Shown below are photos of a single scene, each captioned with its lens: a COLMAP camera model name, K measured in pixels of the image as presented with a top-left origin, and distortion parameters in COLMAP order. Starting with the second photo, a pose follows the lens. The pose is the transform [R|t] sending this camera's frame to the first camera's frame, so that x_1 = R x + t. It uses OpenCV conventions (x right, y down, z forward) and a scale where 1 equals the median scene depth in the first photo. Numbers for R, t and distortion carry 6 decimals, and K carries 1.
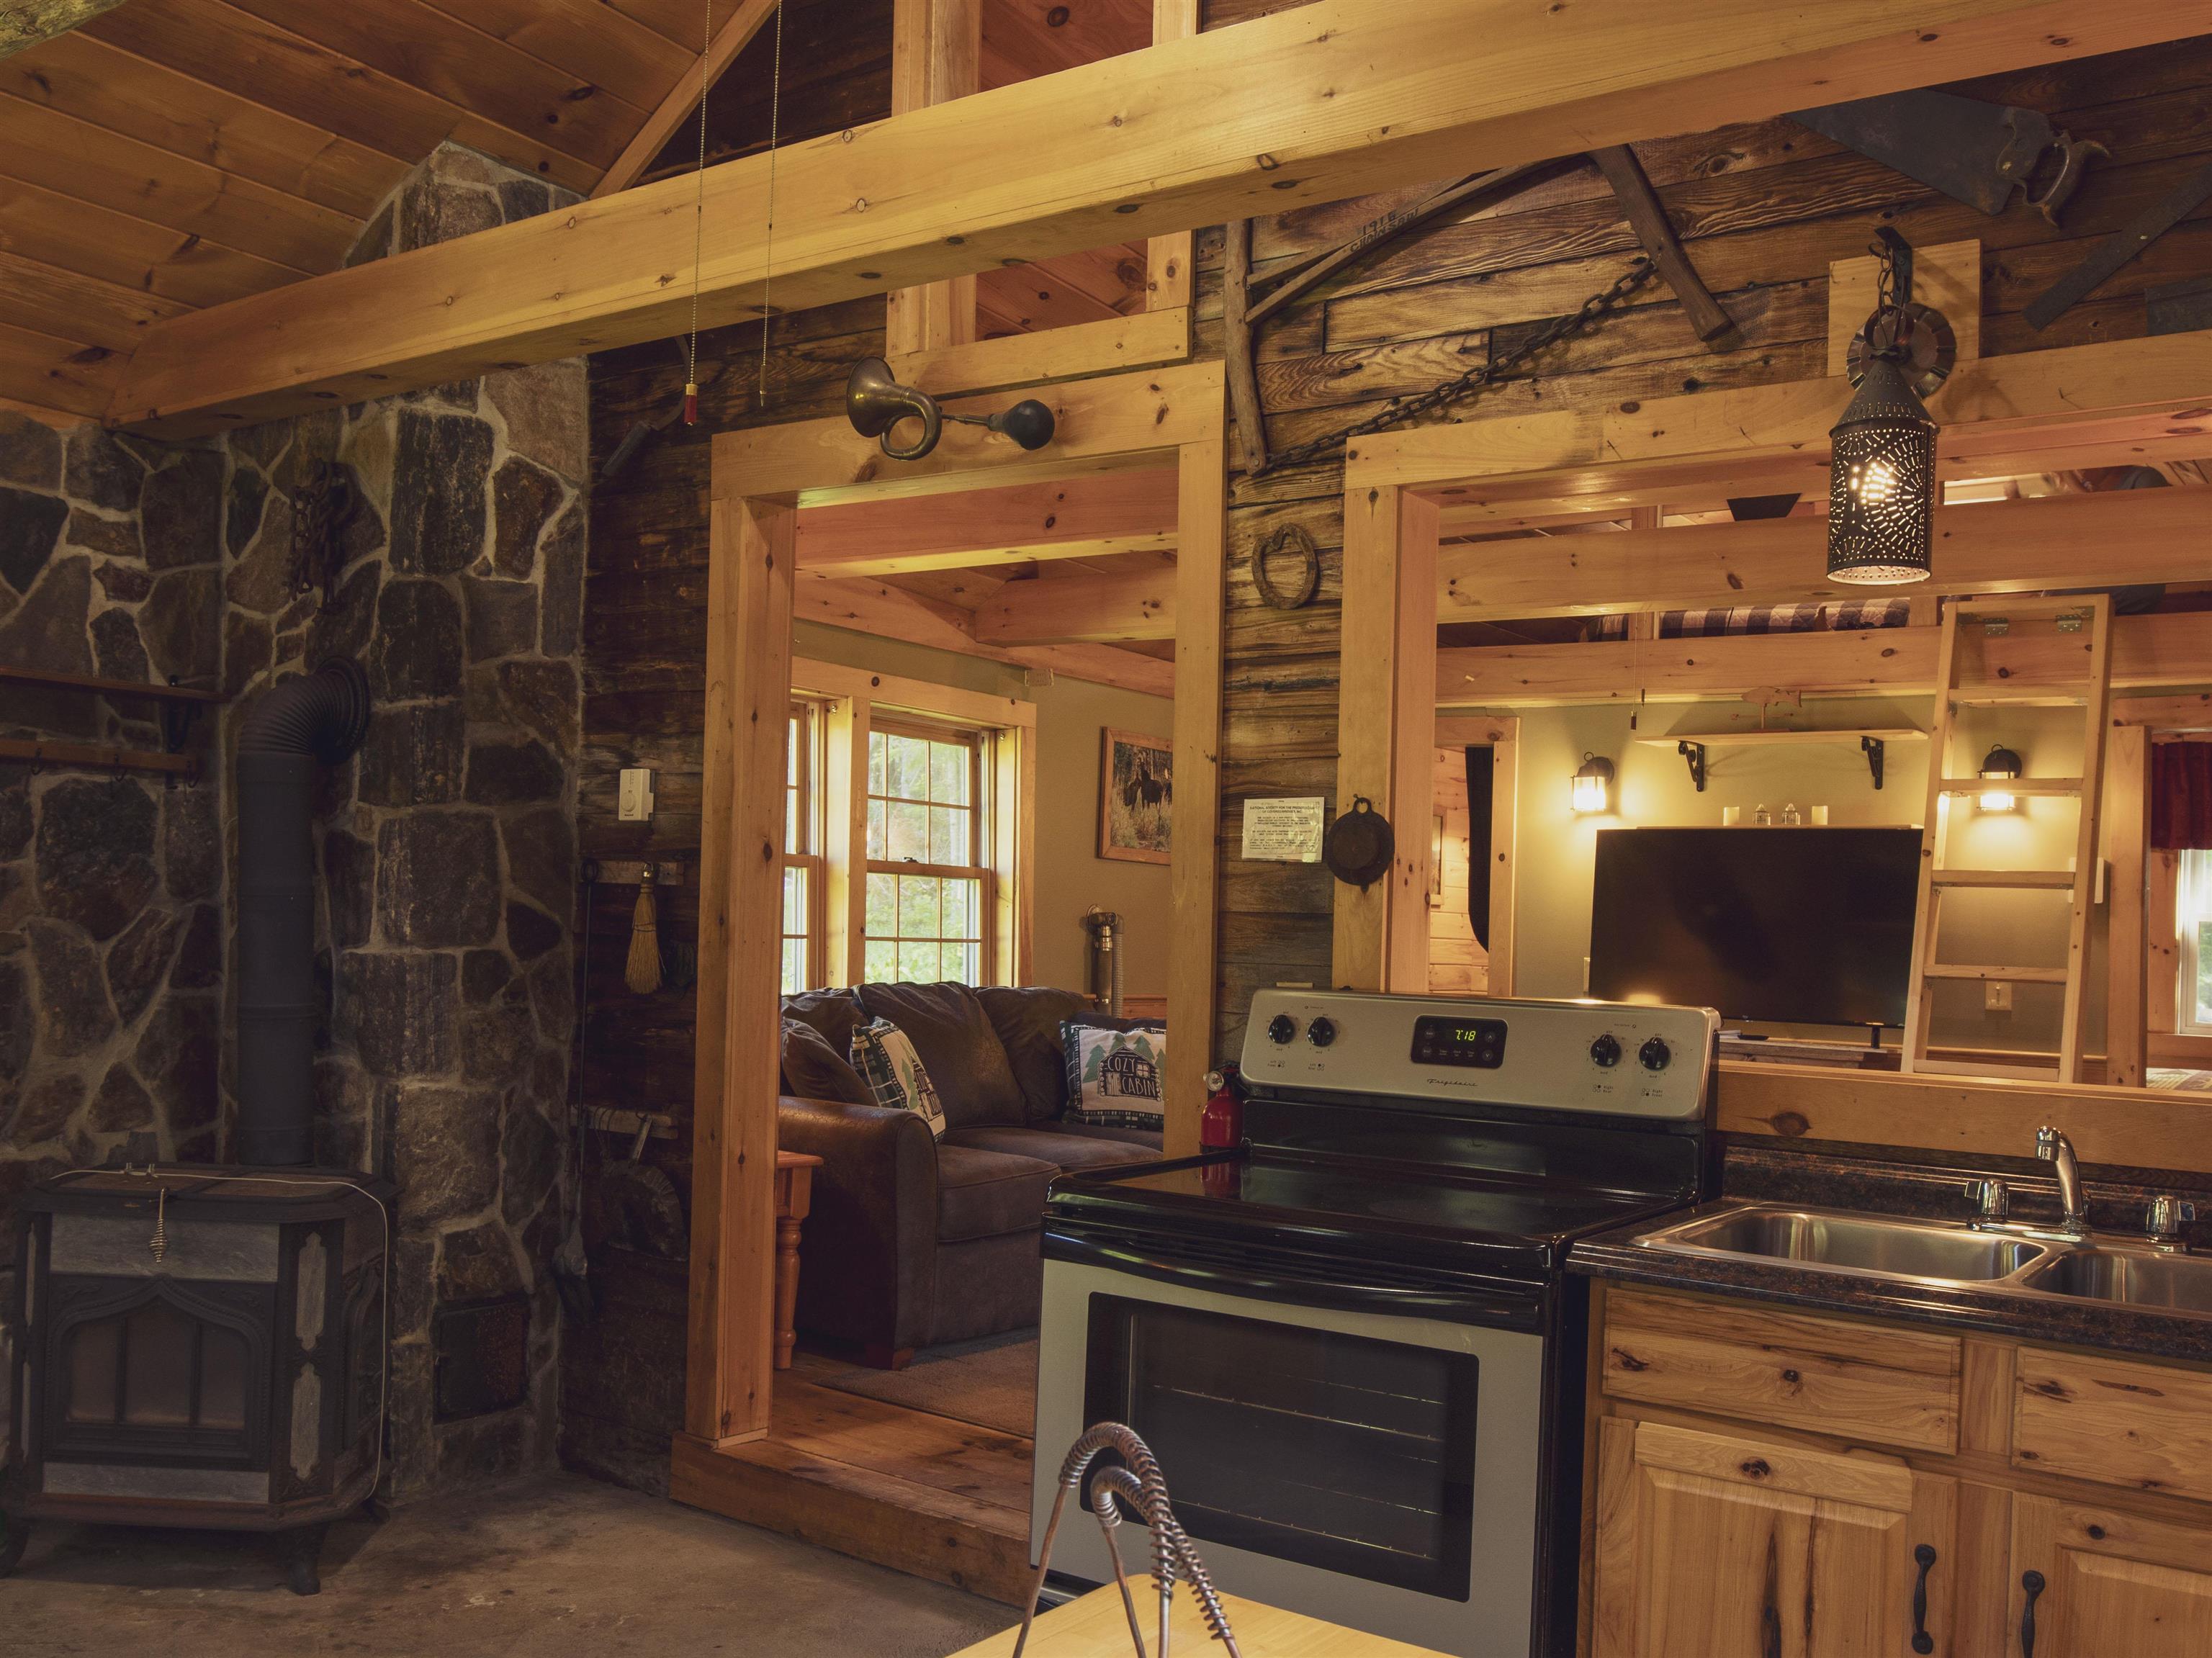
lens RADIAL K [[1969.1, 0, 1034.0], [0, 1969.1, 883.7], [0, 0, 1]] dist [-0.018837, -0.020243]
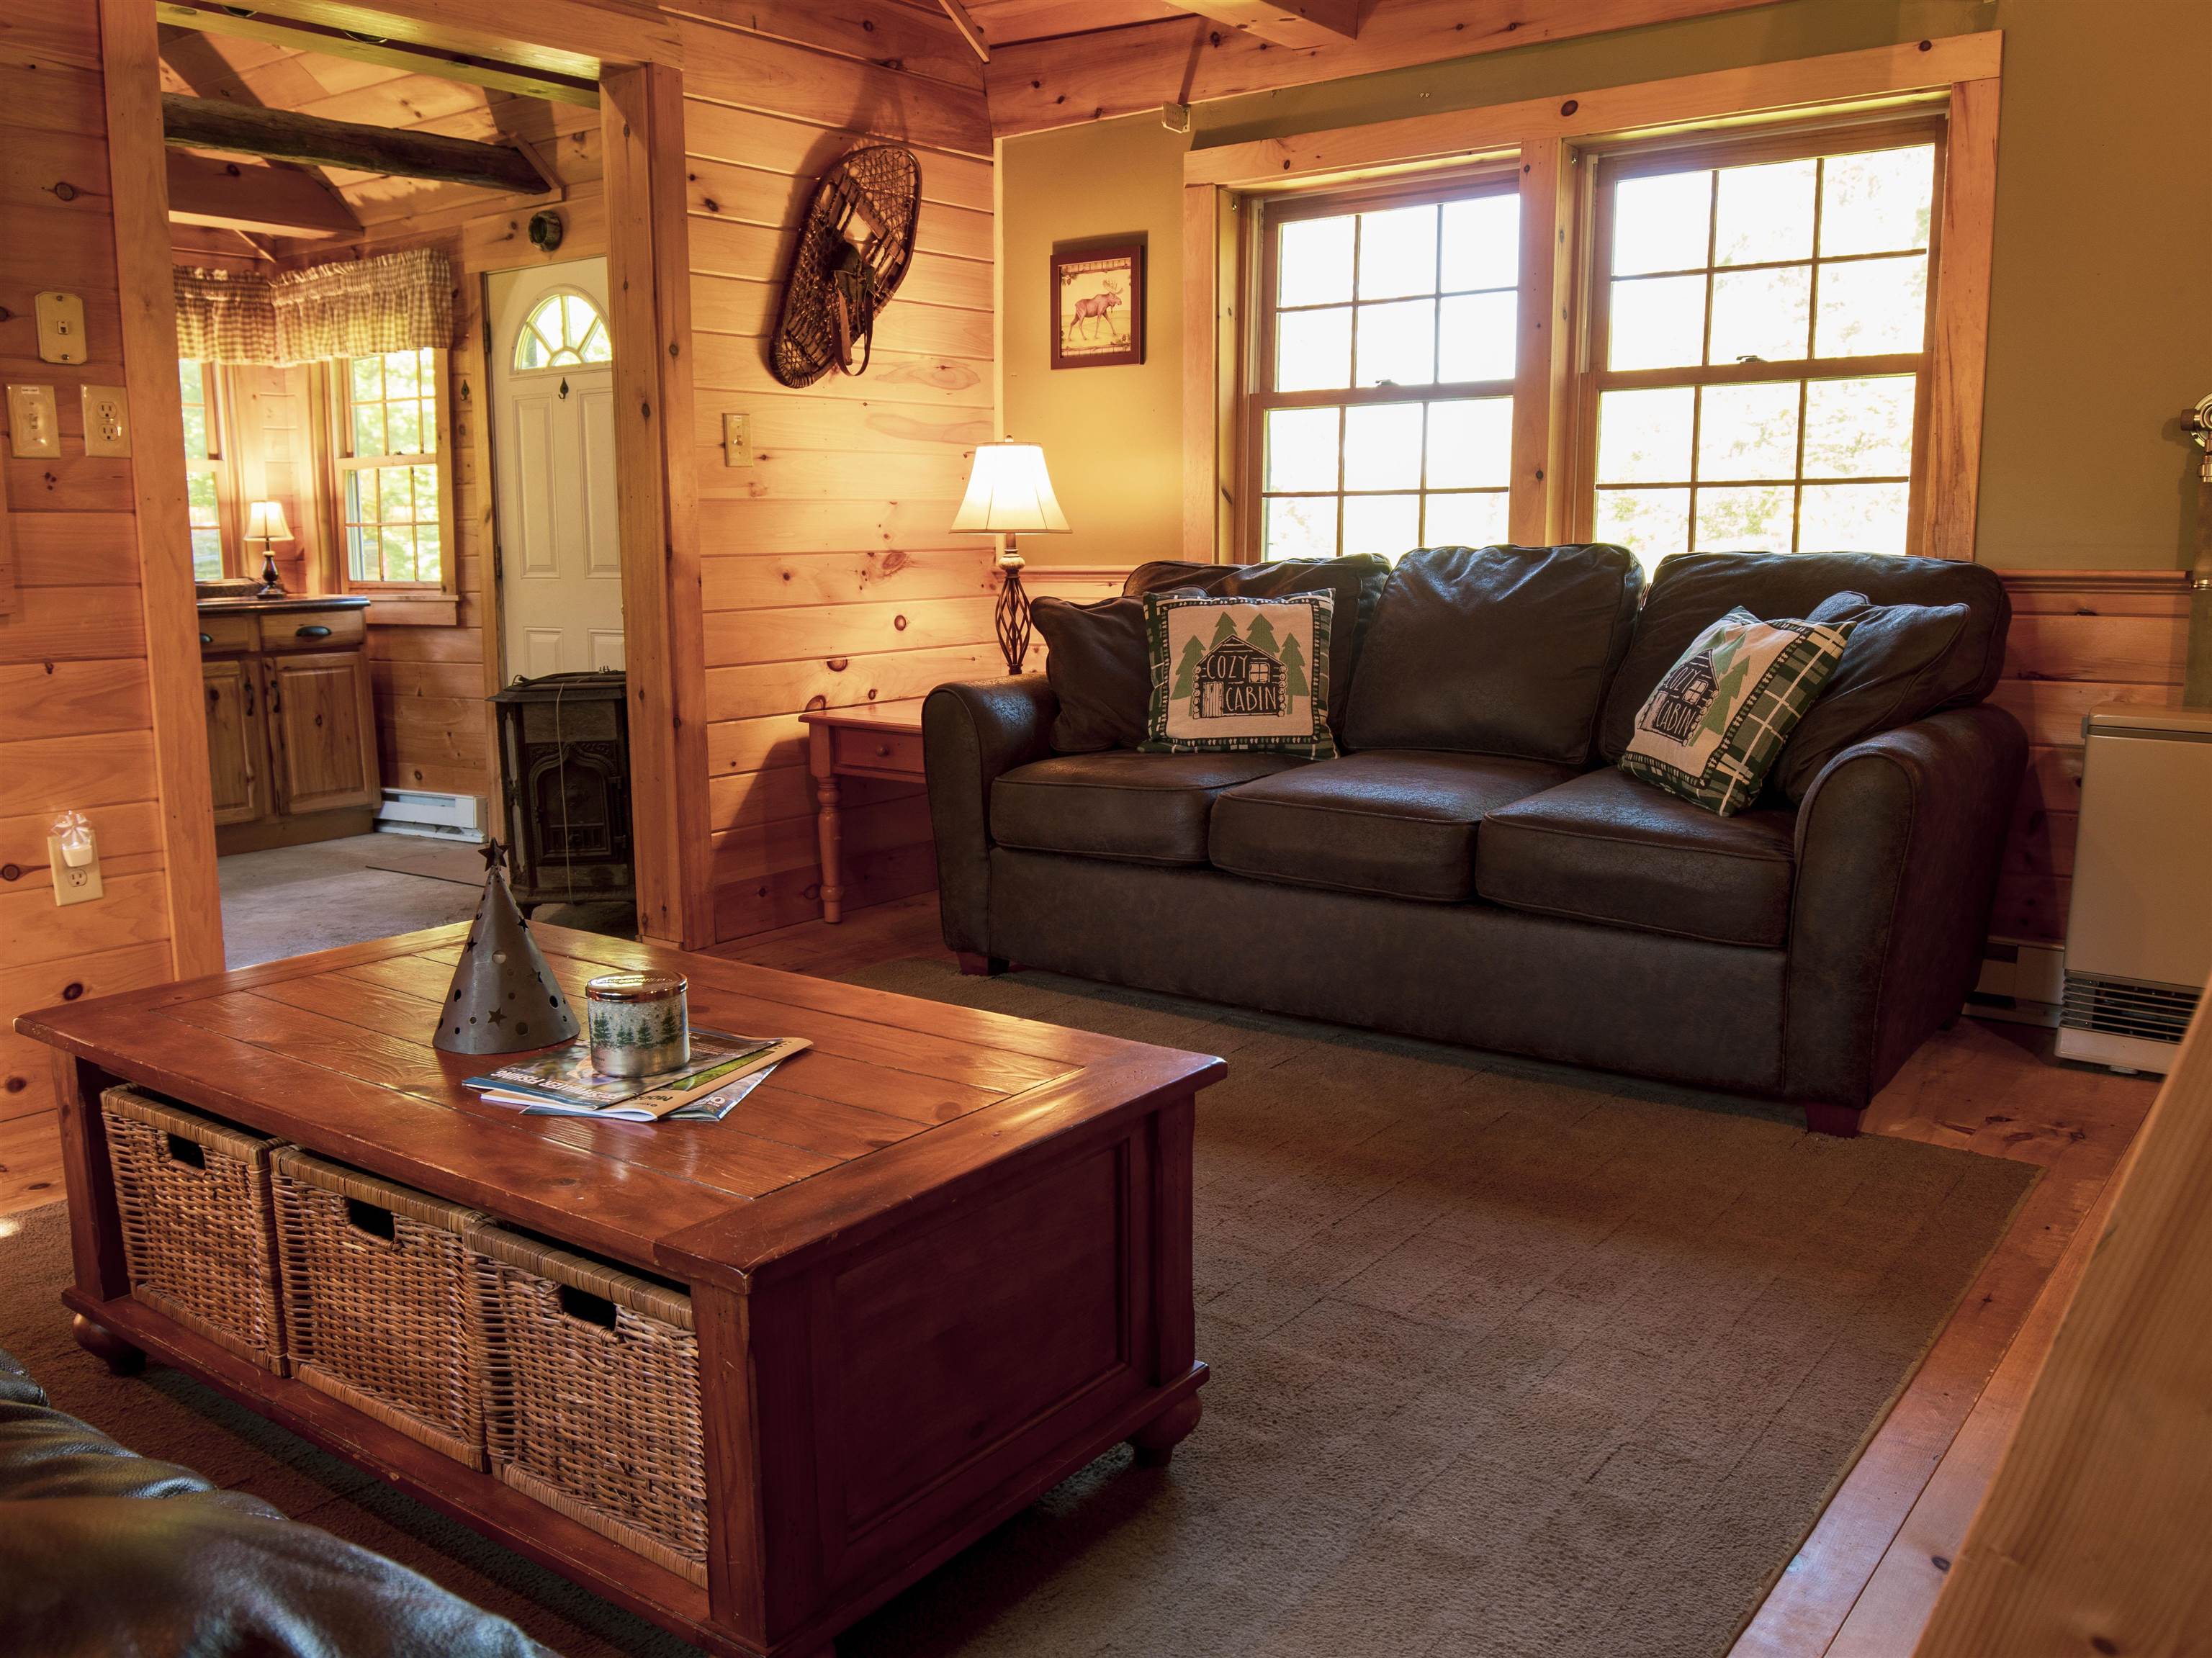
lens RADIAL K [[1836.7, 0, 1112.8], [0, 1836.7, 824.9], [0, 0, 1]] dist [-0.025471, -0.006196]
pose [[-0.009269, 0.118319, -0.992932, 0.837626], [0.033560, 0.992452, 0.117948, 0.093593], [0.999394, -0.032230, -0.013169, 1.204160]]
